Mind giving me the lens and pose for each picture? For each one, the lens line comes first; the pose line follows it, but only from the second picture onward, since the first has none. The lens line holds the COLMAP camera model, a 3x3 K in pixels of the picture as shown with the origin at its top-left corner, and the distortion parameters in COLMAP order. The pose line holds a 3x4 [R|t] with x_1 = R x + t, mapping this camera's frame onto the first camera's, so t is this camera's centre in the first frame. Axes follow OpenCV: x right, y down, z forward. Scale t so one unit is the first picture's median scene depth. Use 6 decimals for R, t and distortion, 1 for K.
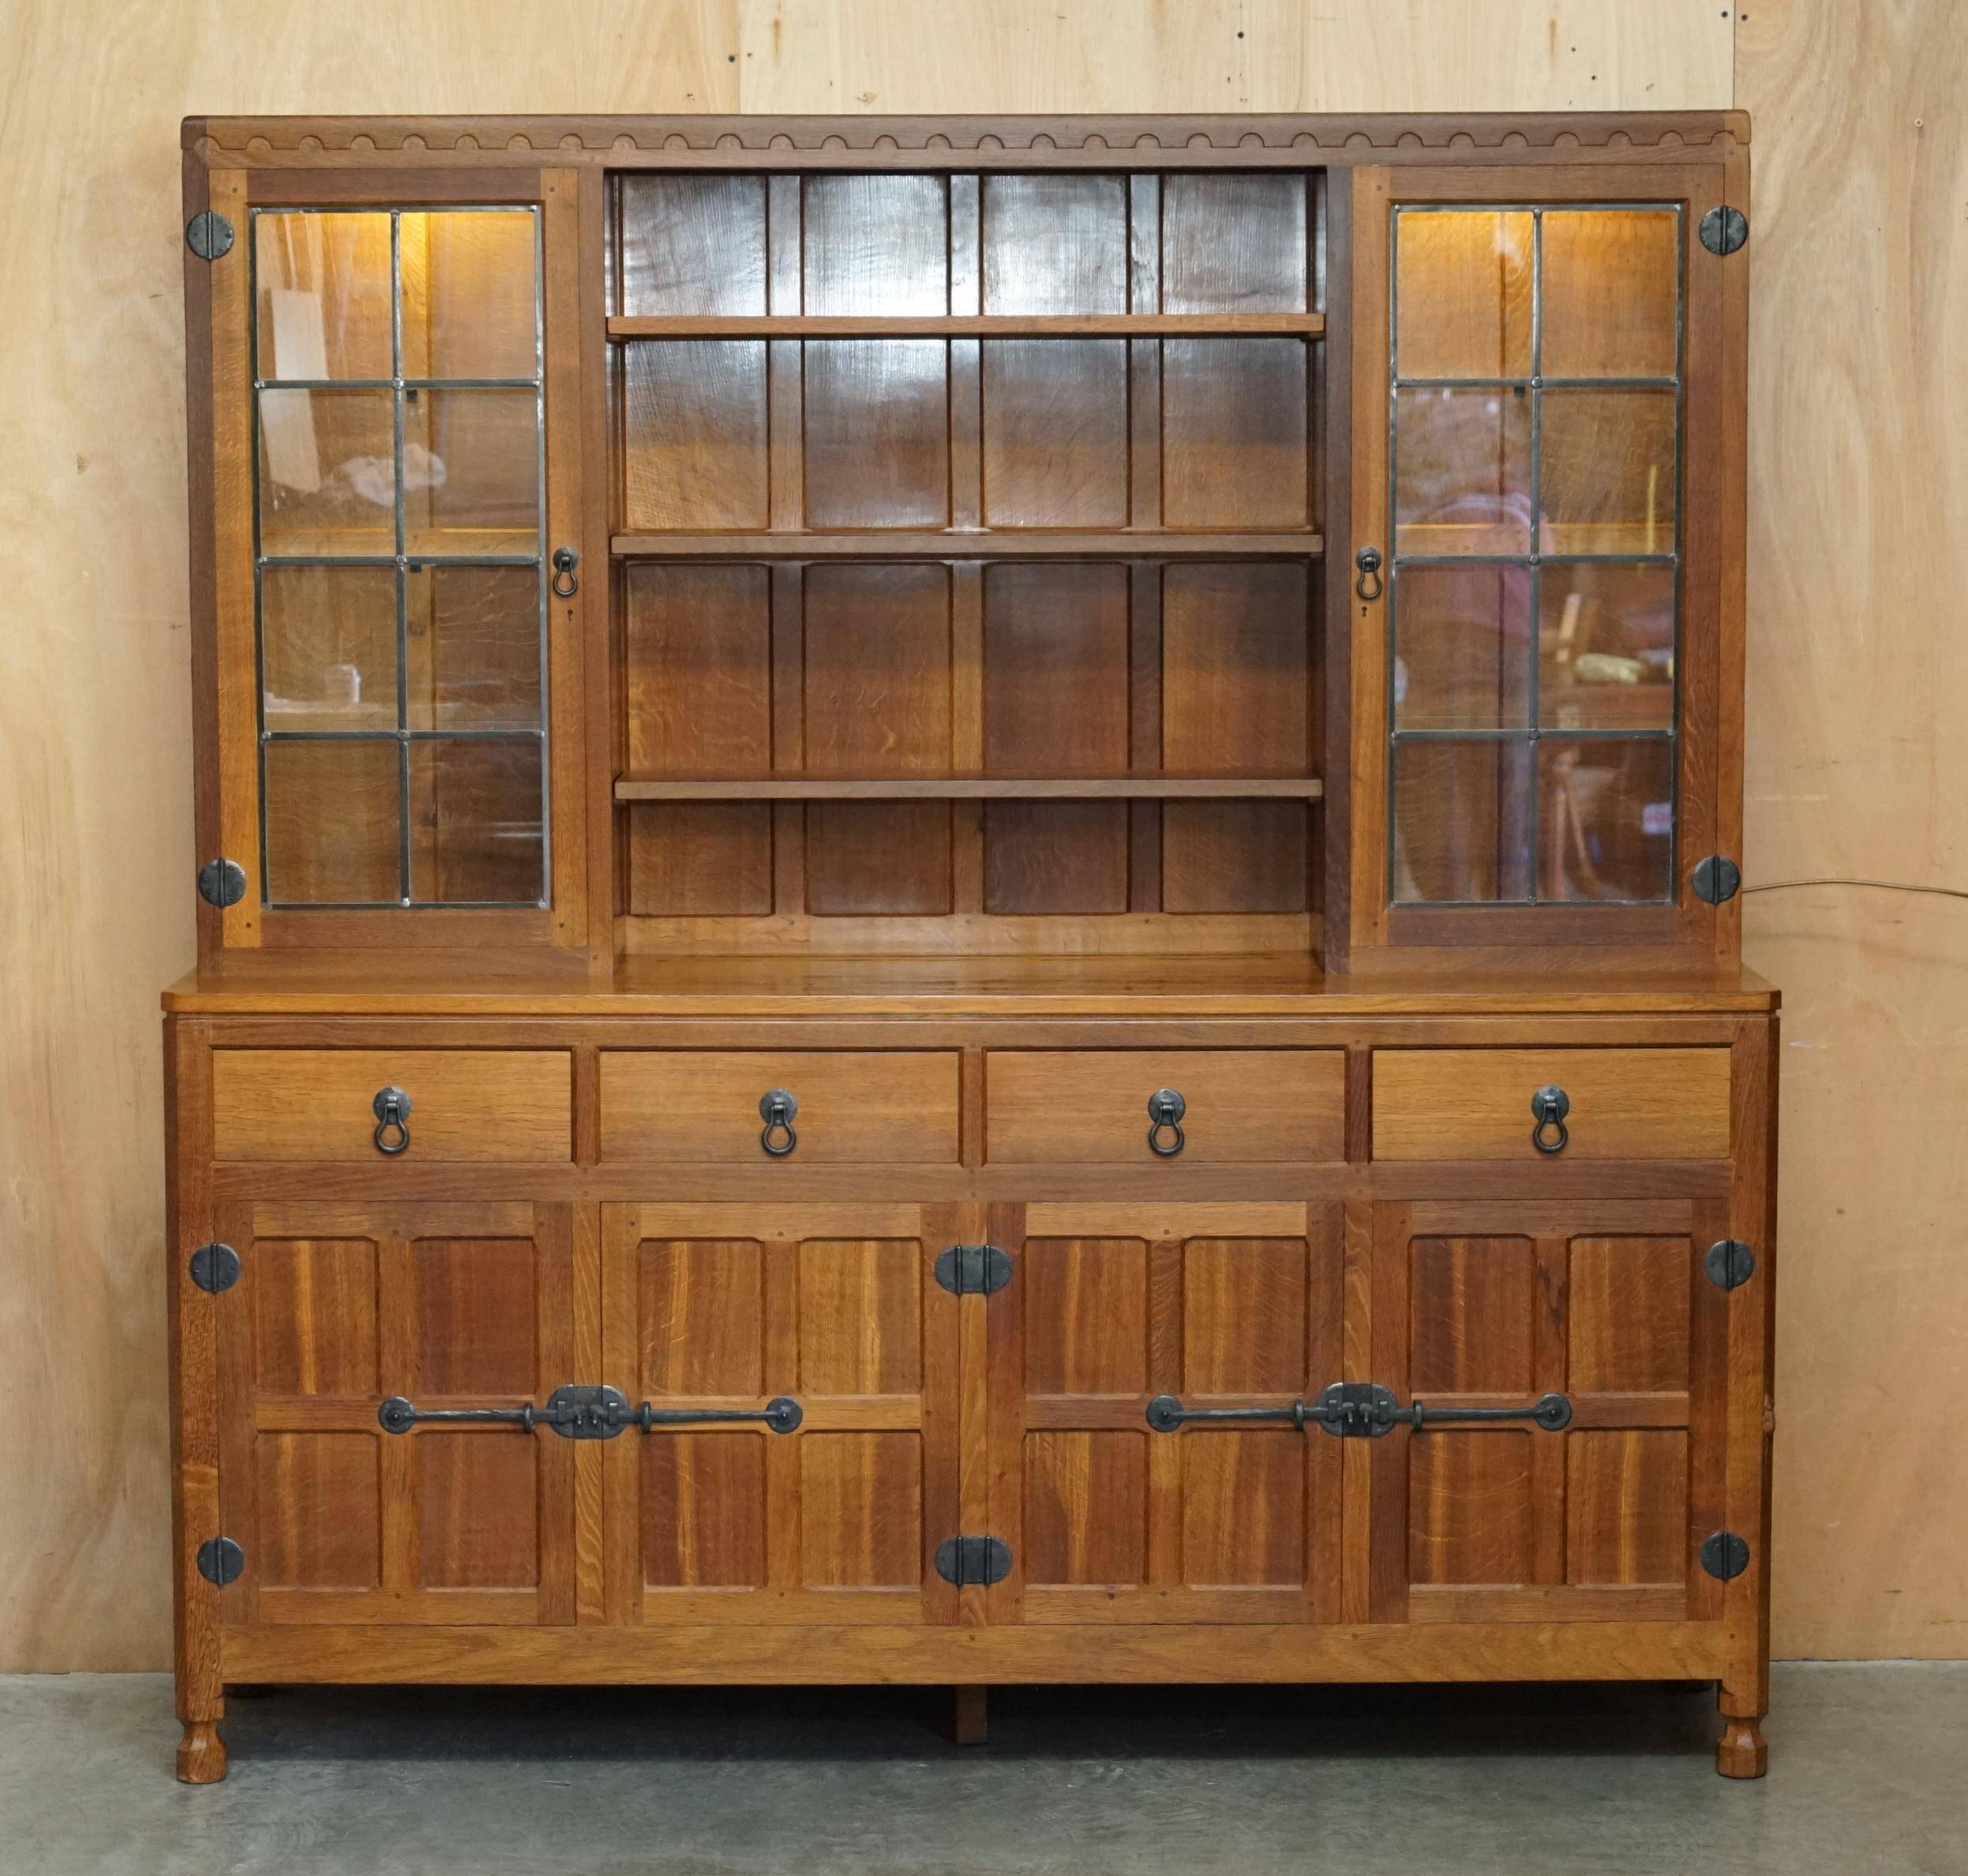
lens RADIAL K [[5335.8, 0, 957.5], [0, 5335.8, 933.4], [0, 0, 1]] dist [0.006286, 0.000000]
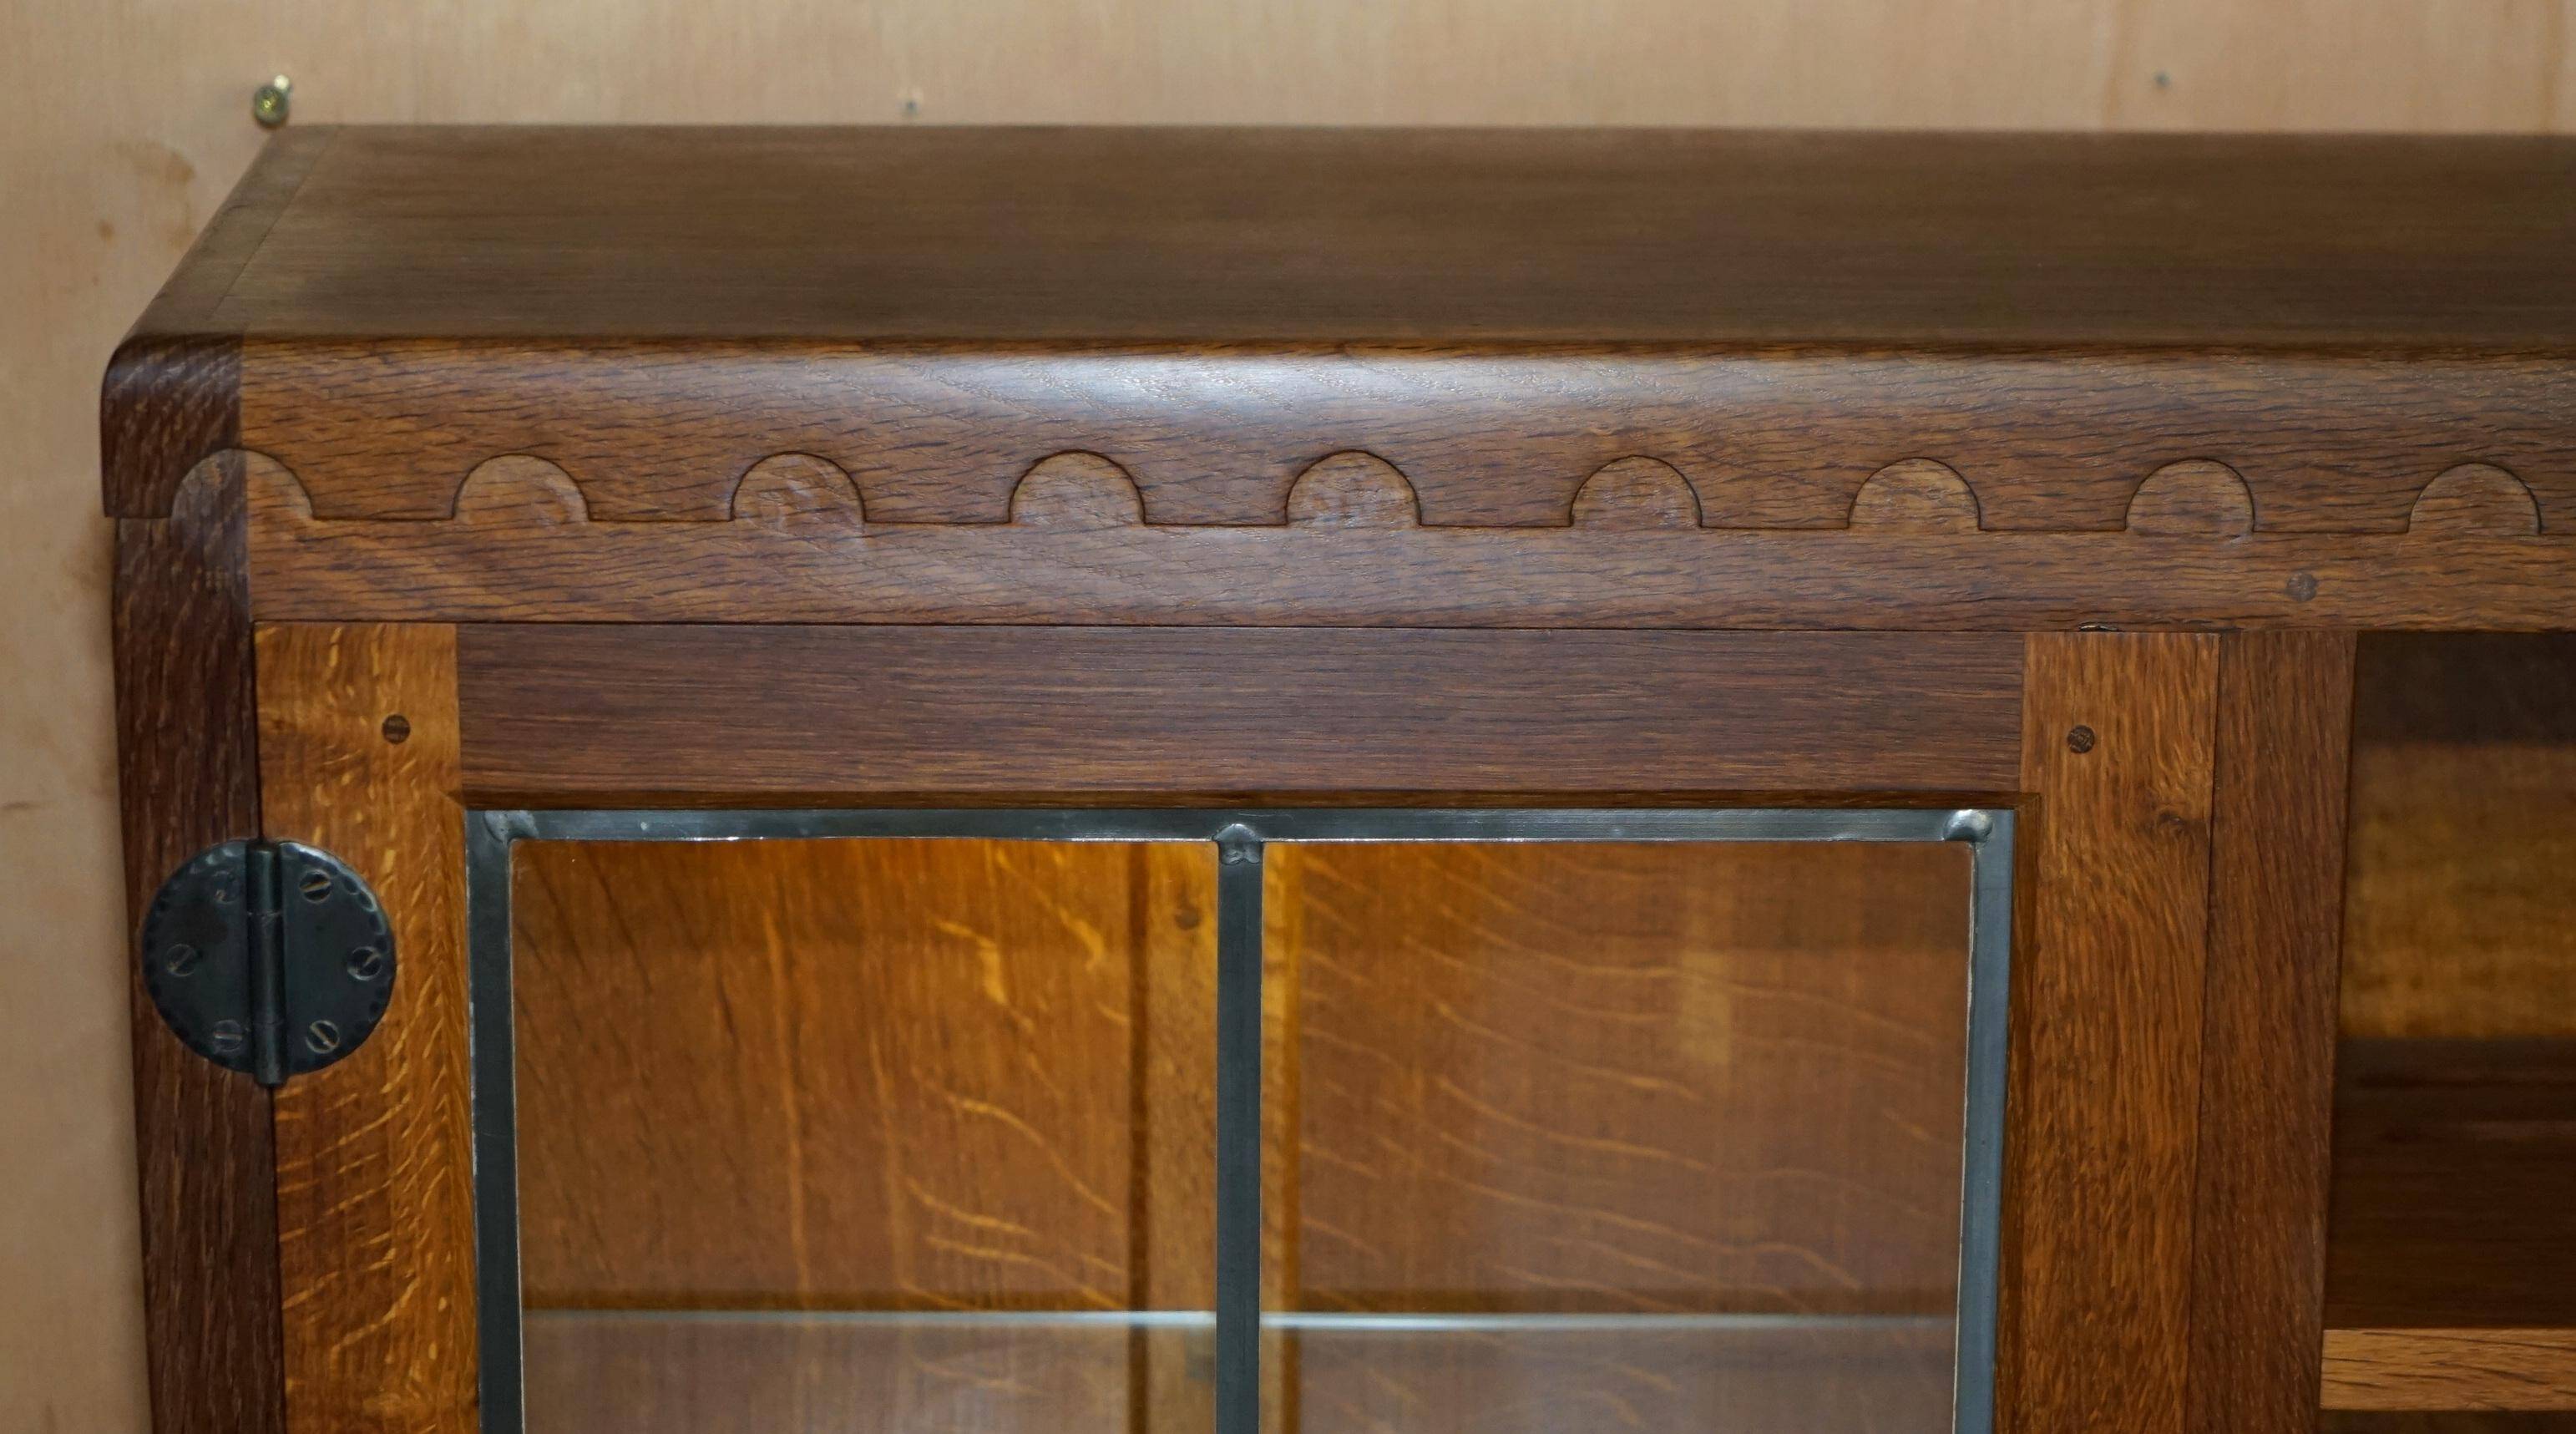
lens RADIAL K [[6643.7, 0, 1281.8], [0, 6643.7, 712.6], [0, 0, 1]] dist [-0.069841, 0.000000]
pose [[0.999876, 0.005585, 0.014734, -0.107613], [-0.008031, 0.985142, 0.171556, -0.180217], [-0.013557, -0.171653, 0.985064, 0.769054]]
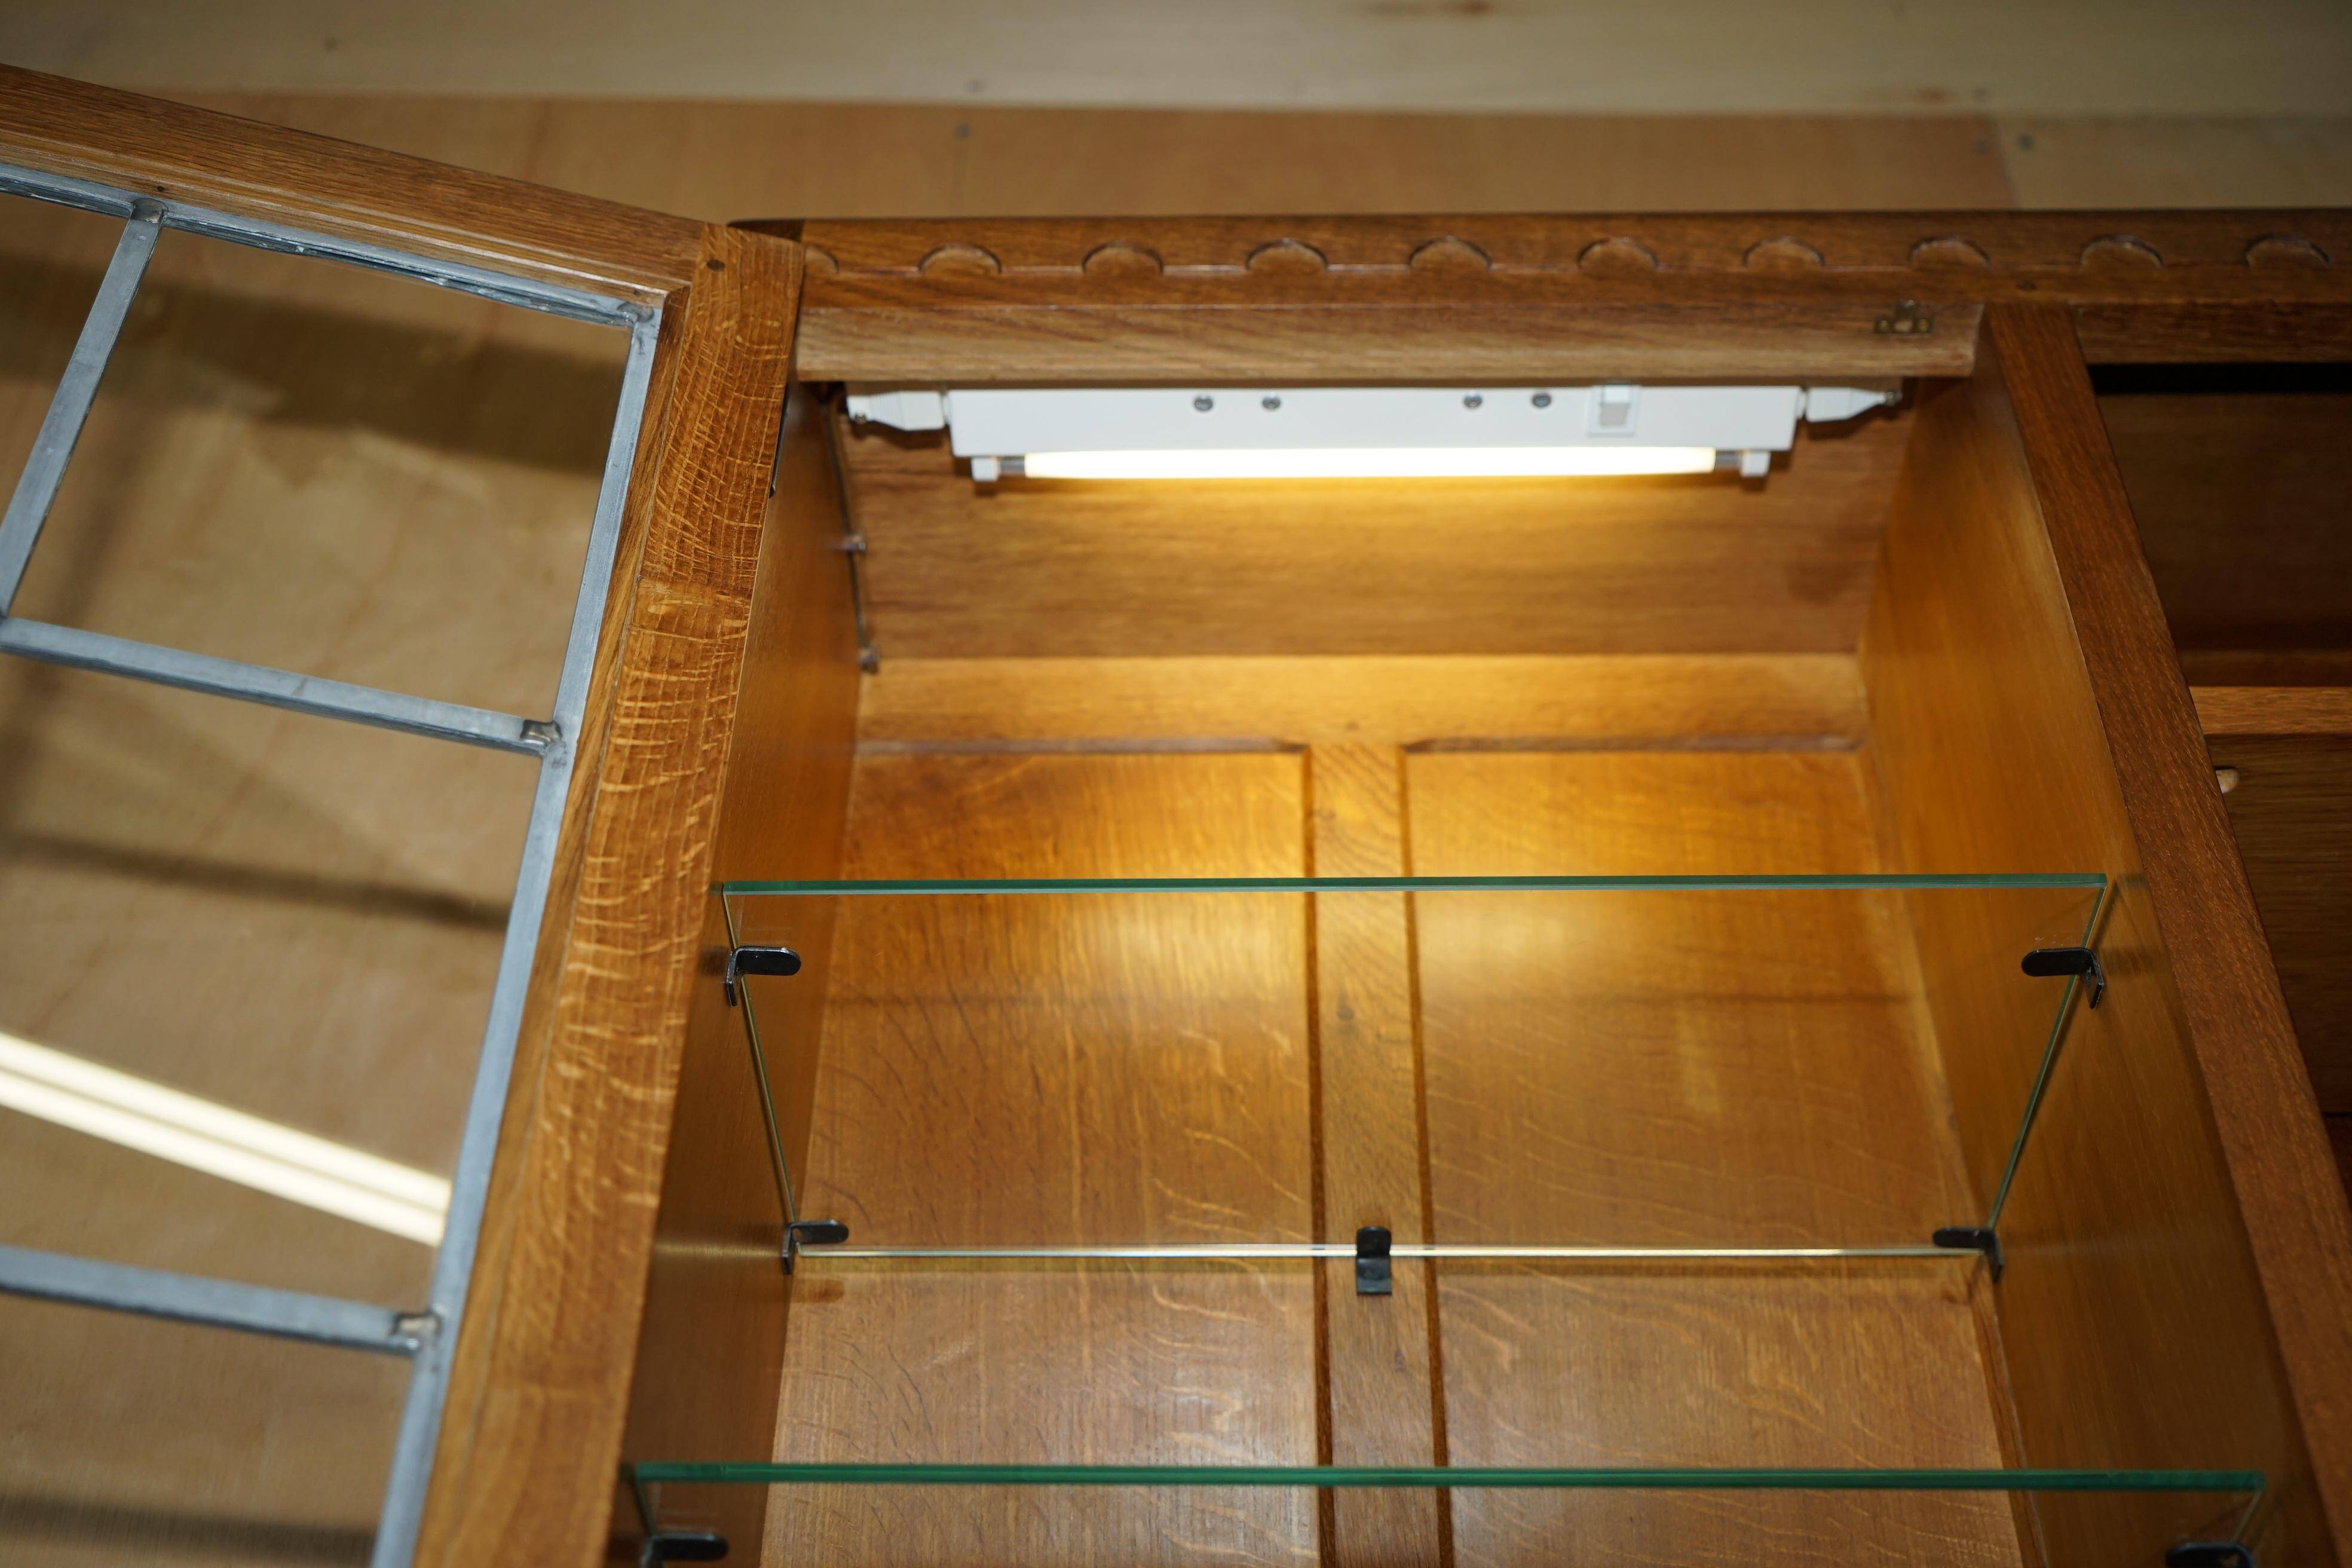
lens RADIAL K [[2847.6, 0, 1187.2], [0, 2847.6, 780.7], [0, 0, 1]] dist [0.021232, 0.000000]
pose [[0.999883, 0.005356, -0.014354, -0.114883], [-0.014230, 0.671858, -0.740544, -0.002439], [0.005678, 0.740661, 0.671855, 0.908426]]
